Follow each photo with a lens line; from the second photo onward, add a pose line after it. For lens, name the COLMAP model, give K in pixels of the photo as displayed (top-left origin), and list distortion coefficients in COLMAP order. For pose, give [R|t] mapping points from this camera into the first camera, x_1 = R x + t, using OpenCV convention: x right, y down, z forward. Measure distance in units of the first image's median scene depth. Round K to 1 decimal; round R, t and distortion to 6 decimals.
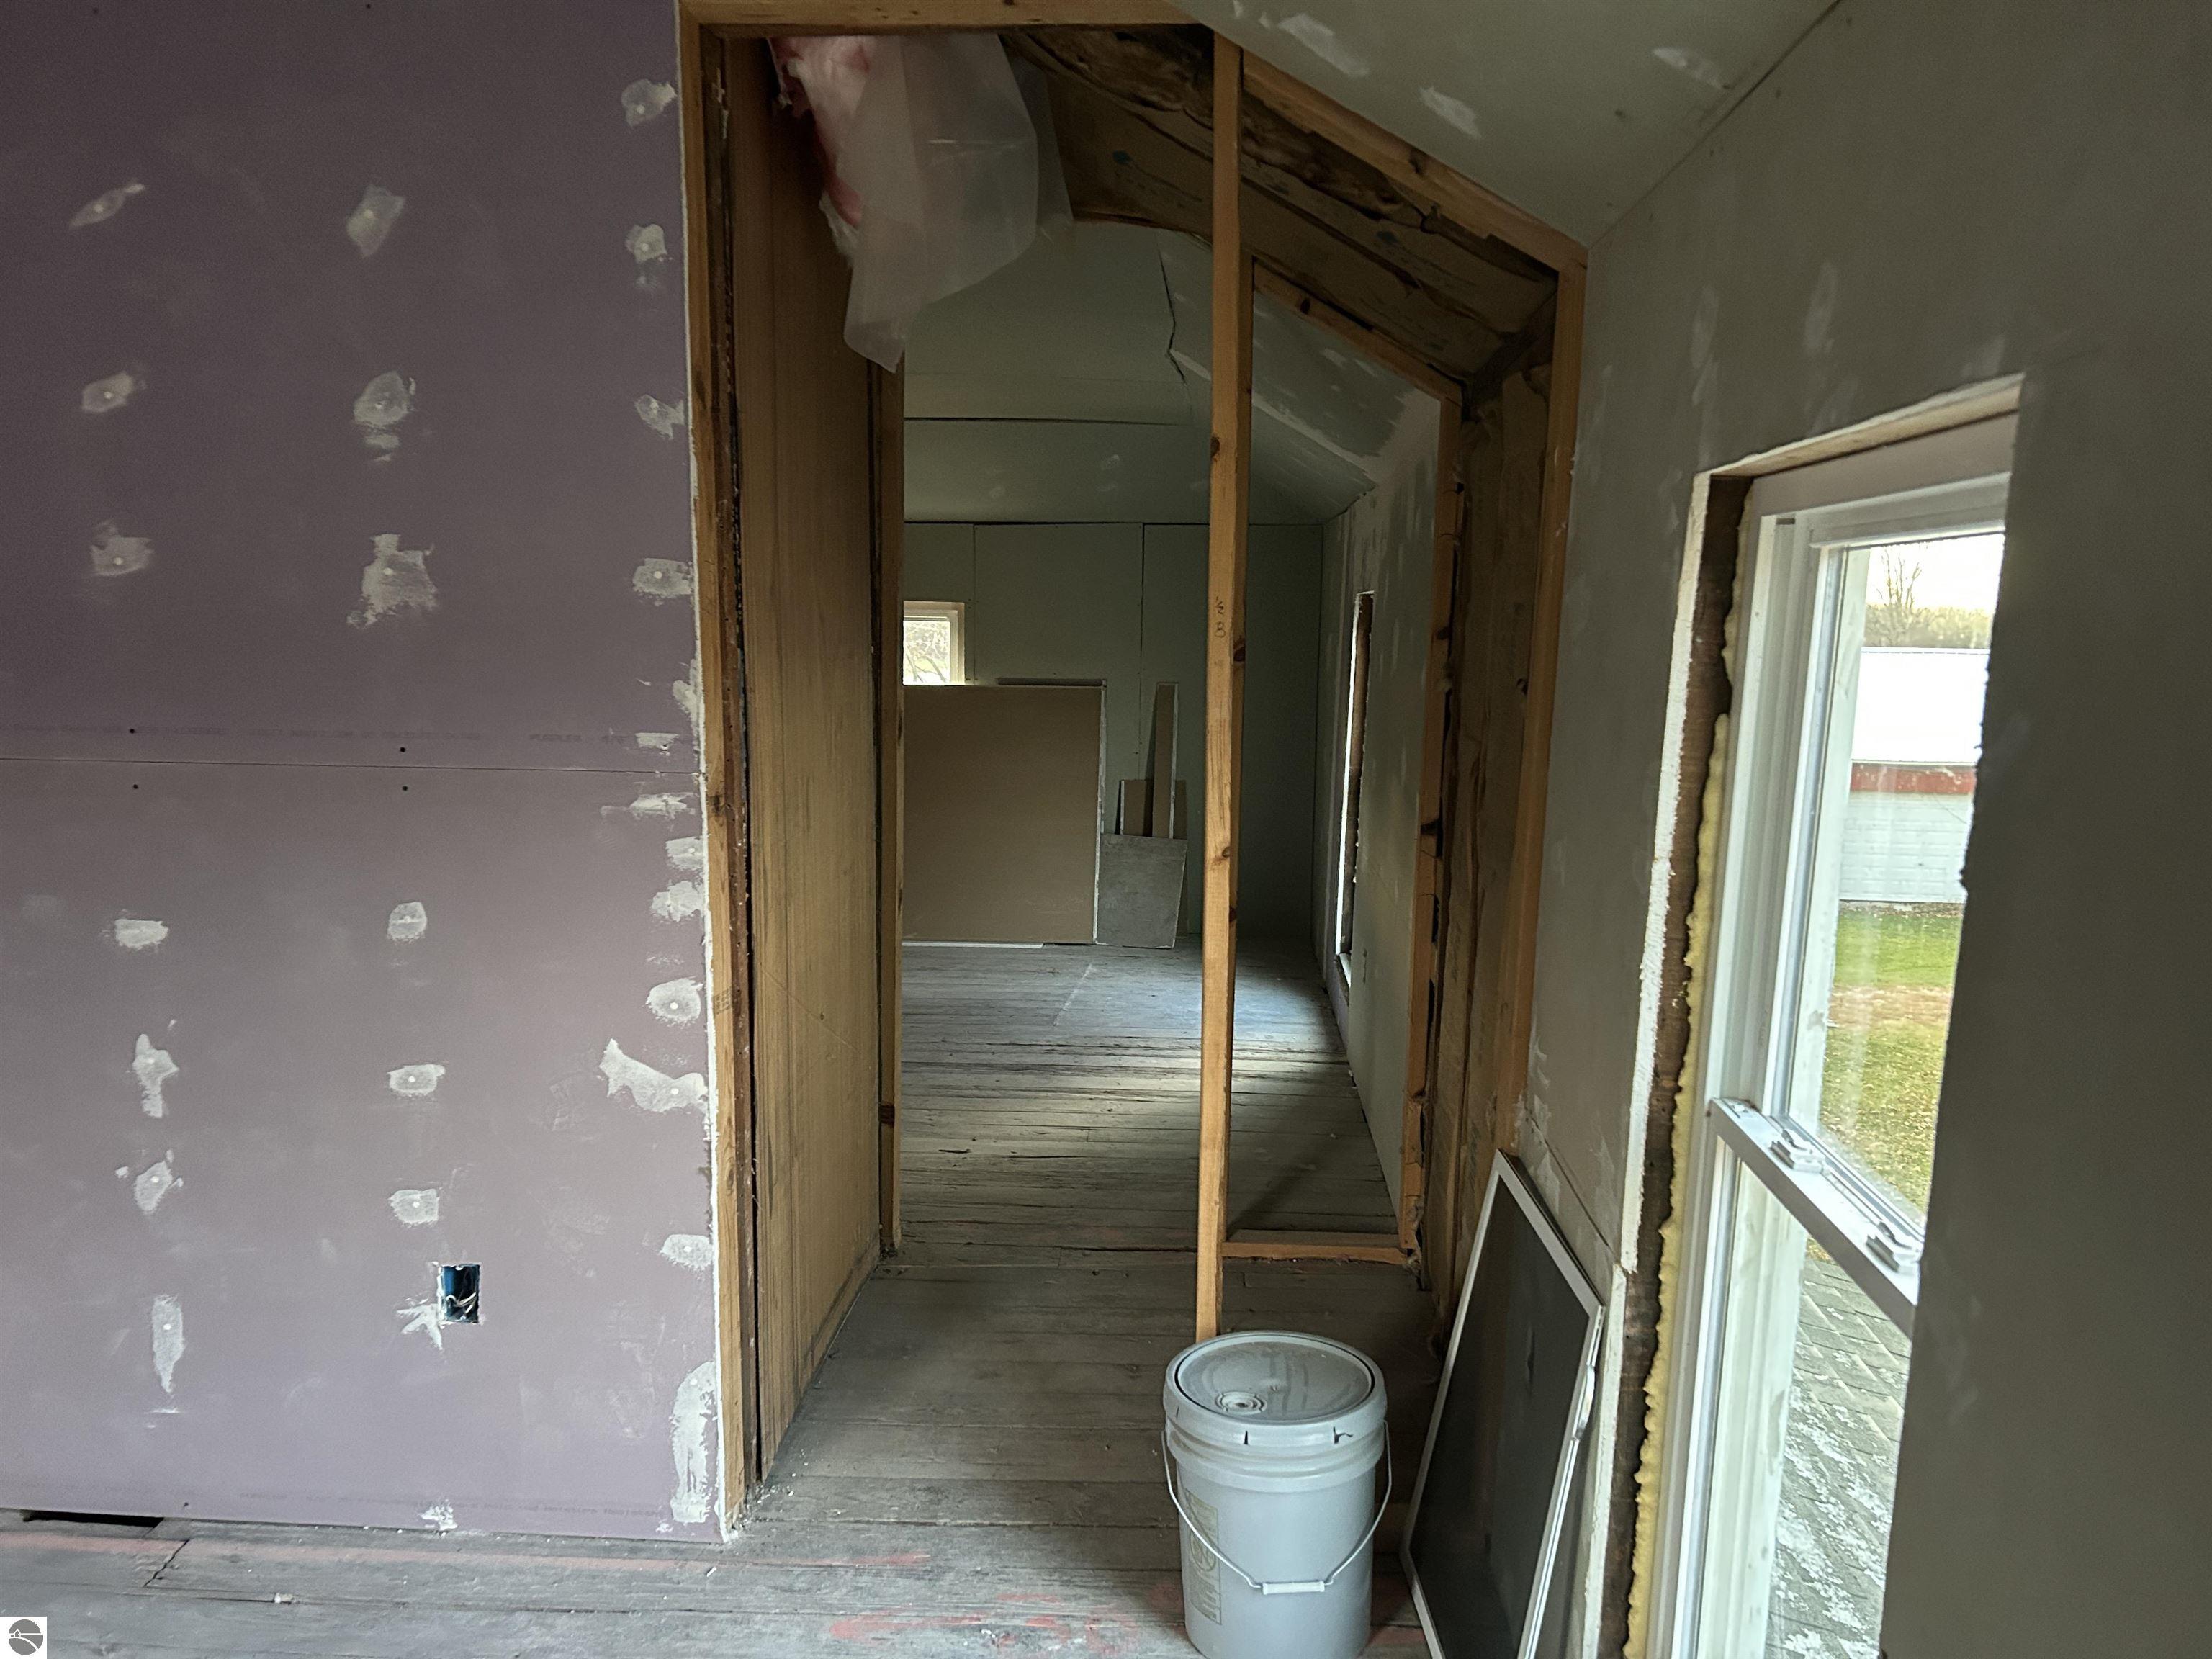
lens RADIAL K [[1672.4, 0, 1106.7], [0, 1672.4, 827.9], [0, 0, 1]] dist [0.050704, -0.058126]
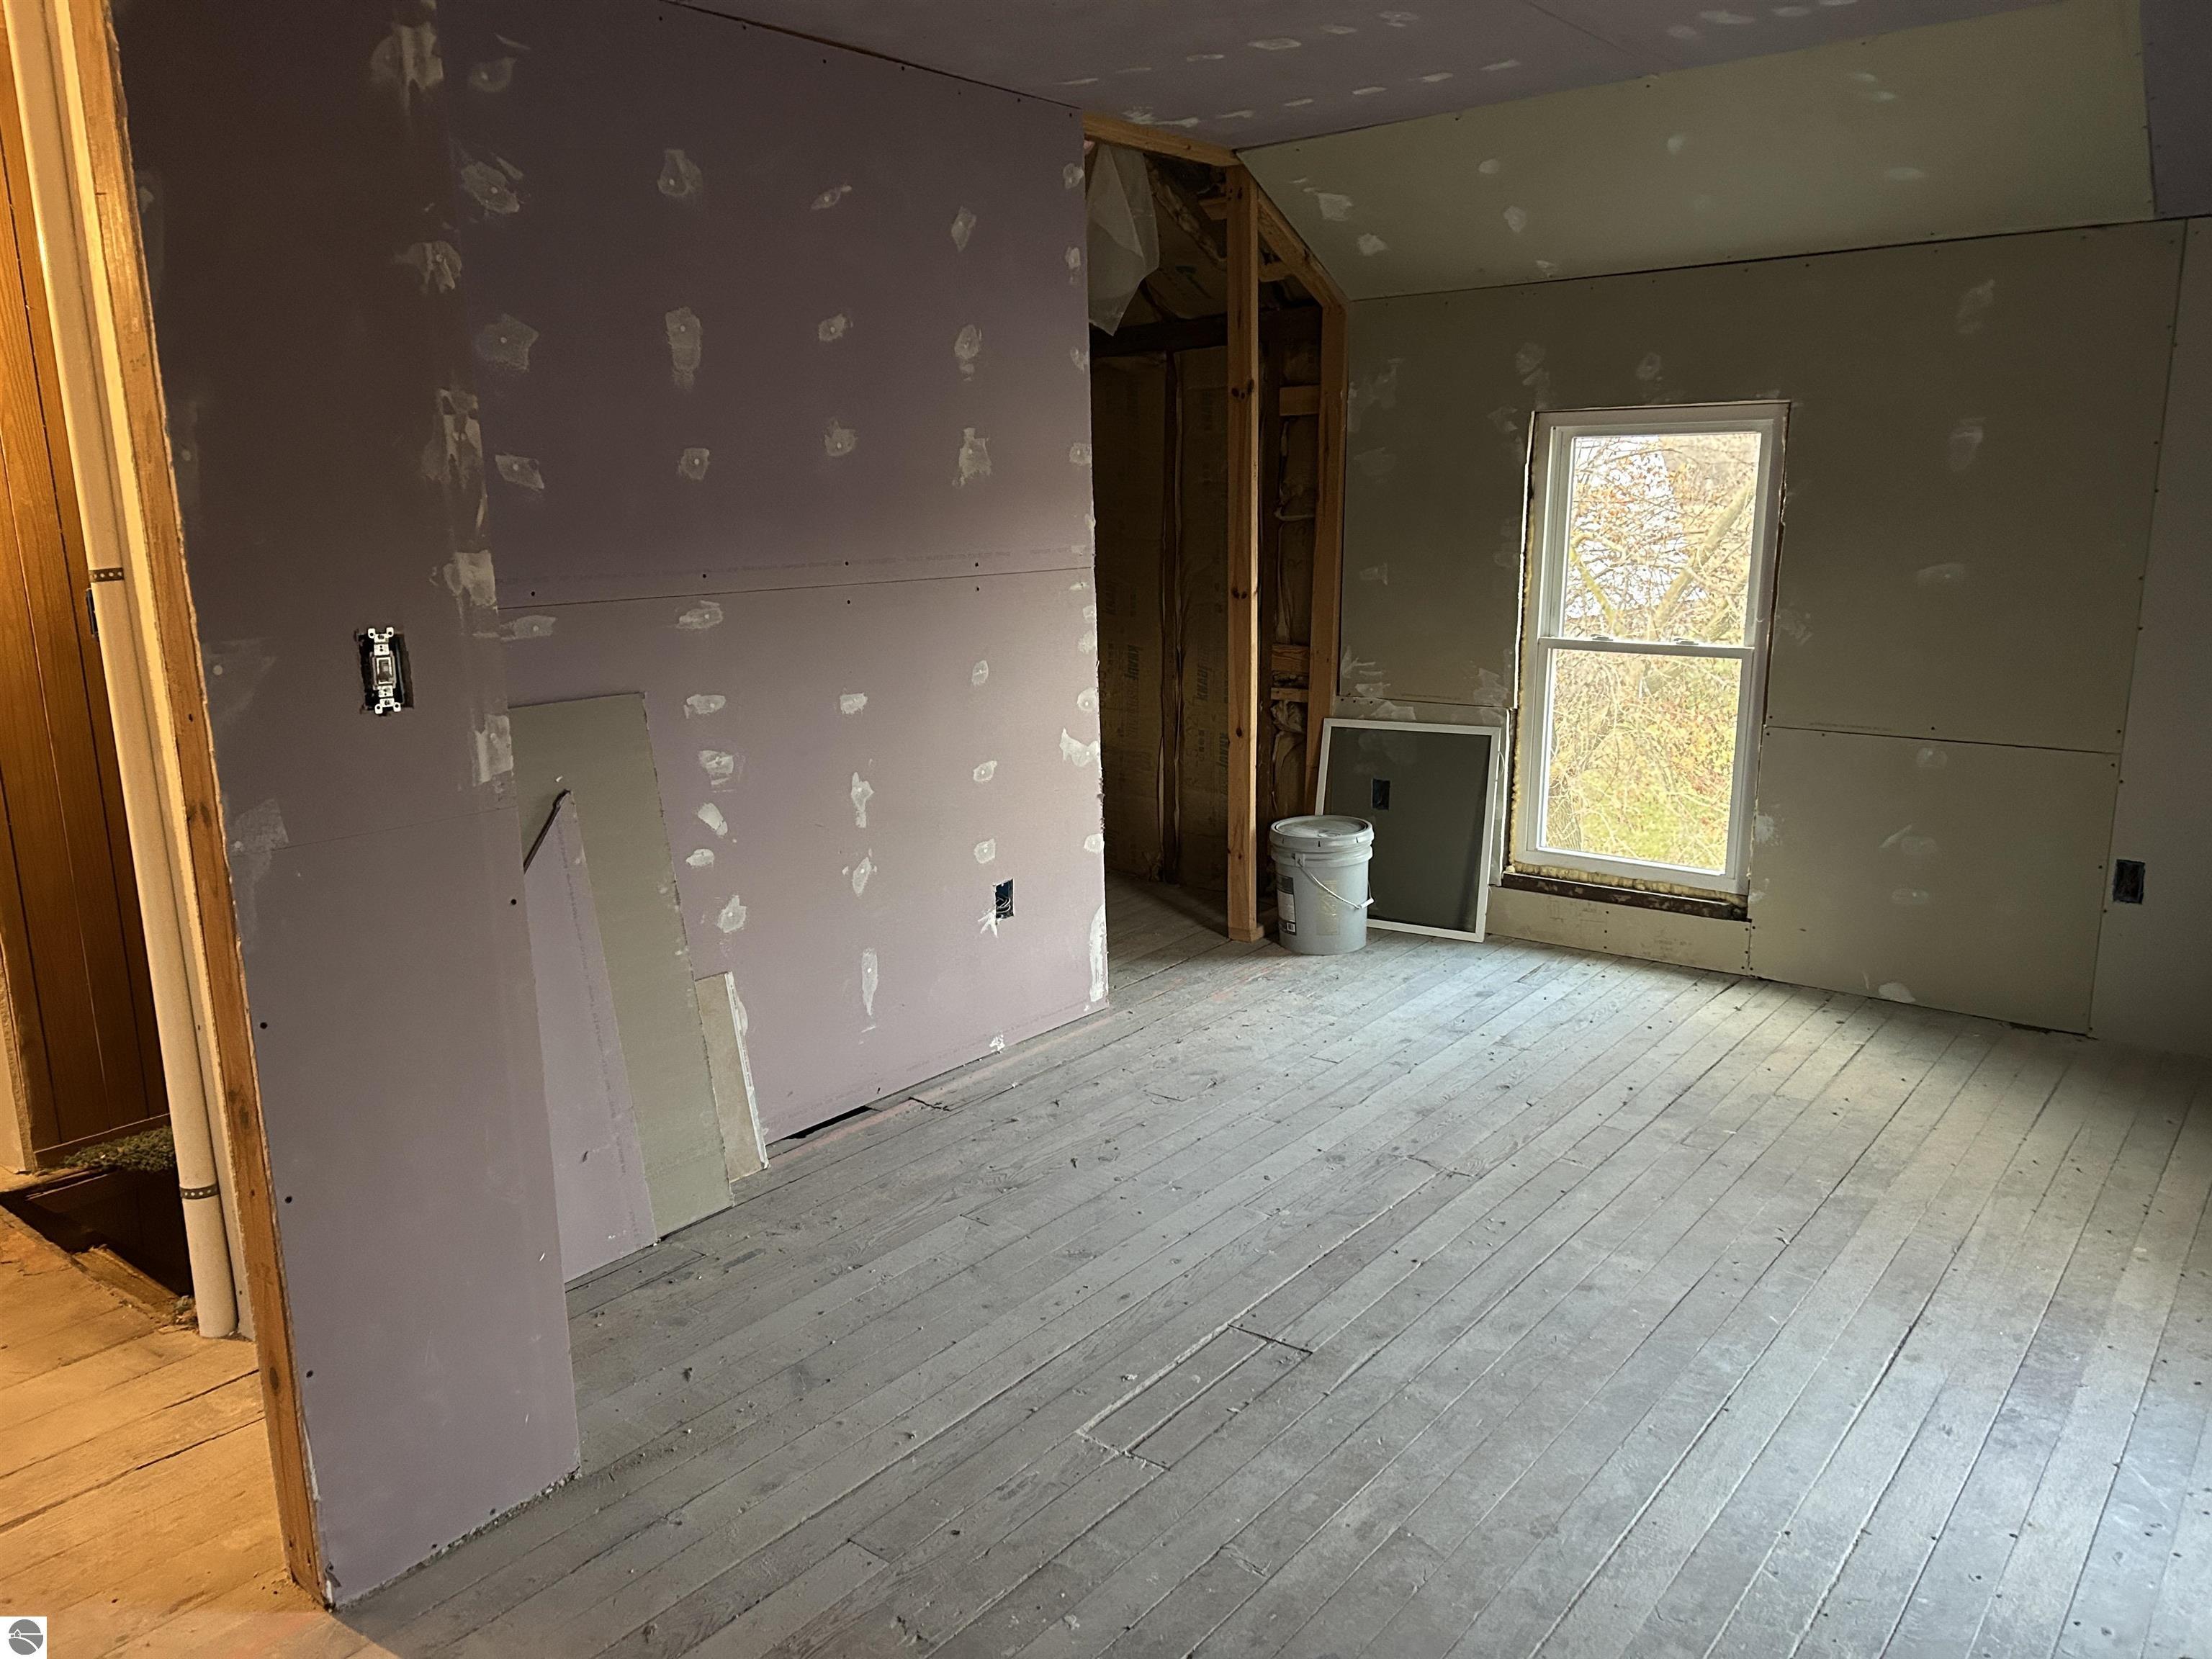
lens RADIAL K [[1672.4, 0, 1106.1], [0, 1672.4, 833.0], [0, 0, 1]] dist [0.050704, -0.058126]
pose [[0.573581, -0.189339, 0.796967, -1.640538], [0.126770, 0.981716, 0.141994, -0.005629], [-0.809280, 0.019587, 0.587096, -0.033828]]
